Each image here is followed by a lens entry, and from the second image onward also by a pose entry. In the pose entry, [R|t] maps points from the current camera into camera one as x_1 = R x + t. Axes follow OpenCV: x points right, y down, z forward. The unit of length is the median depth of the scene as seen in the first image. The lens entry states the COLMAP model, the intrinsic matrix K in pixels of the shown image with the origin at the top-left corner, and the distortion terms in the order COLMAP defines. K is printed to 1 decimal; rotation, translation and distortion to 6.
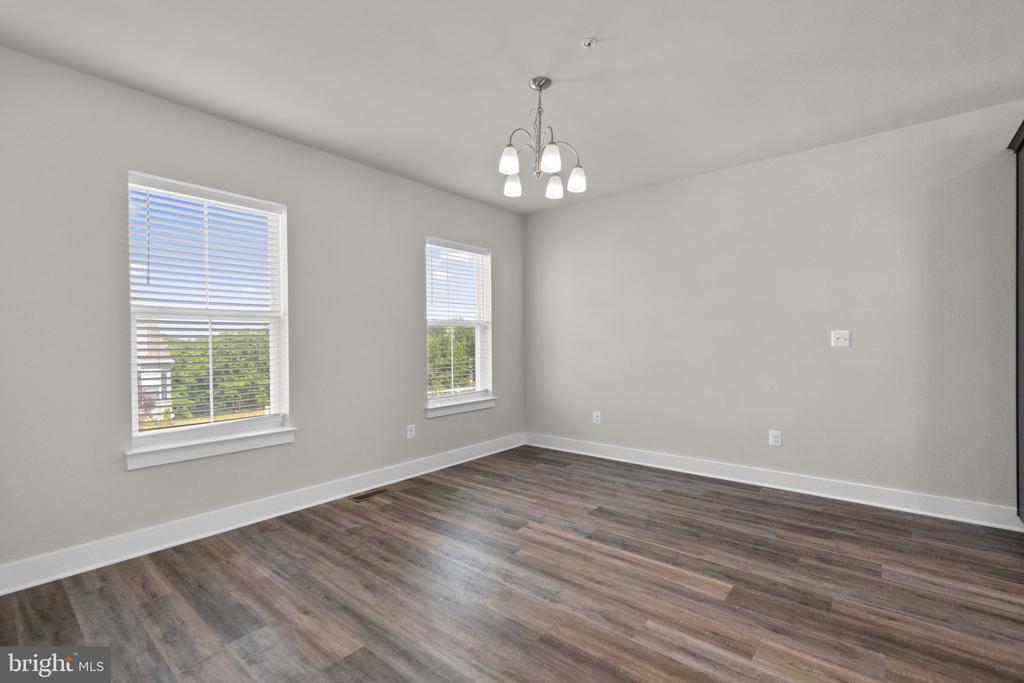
lens RADIAL K [[449.2, 0, 512.0], [0, 449.2, 341.5], [0, 0, 1]] dist [-0.001173, 0.000011]
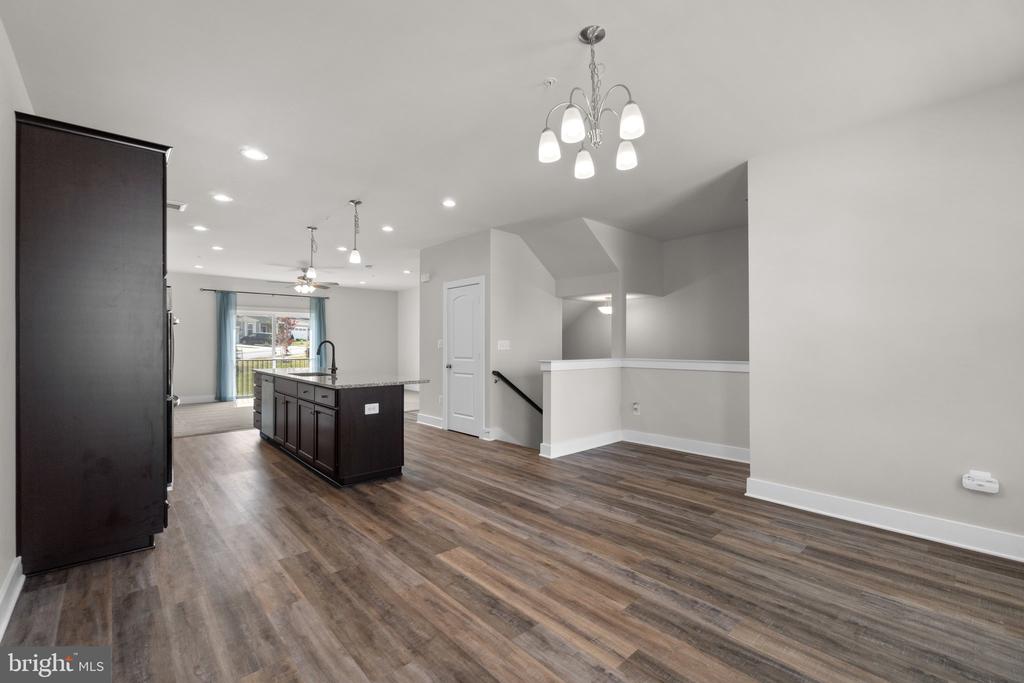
lens RADIAL K [[437.2, 0, 505.5], [0, 437.2, 341.4], [0, 0, 1]] dist [-0.001137, -0.000068]
pose [[-0.988247, 0.011193, 0.152457, 0.107932], [0.010179, 0.999921, -0.007431, -0.017475], [-0.152528, -0.005792, -0.988282, 1.862050]]
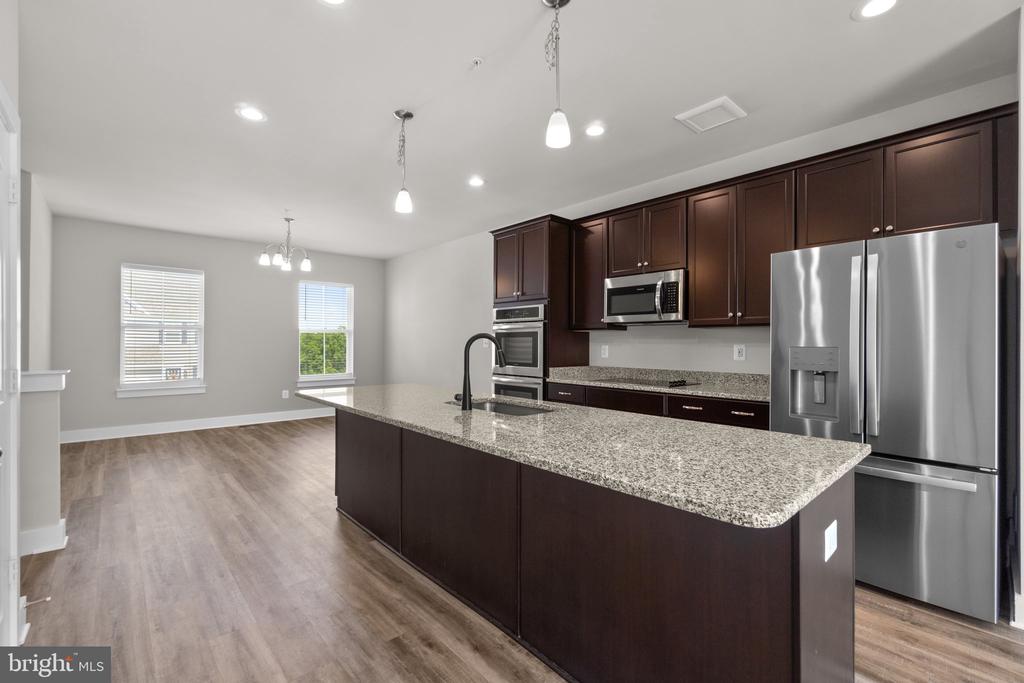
lens RADIAL K [[449.2, 0, 512.0], [0, 449.2, 341.5], [0, 0, 1]] dist [-0.001173, 0.000011]
pose [[0.988885, 0.012891, -0.148122, 1.459048], [-0.012852, 0.999917, 0.001218, -0.028032], [0.148126, 0.000699, 0.988968, -0.945017]]
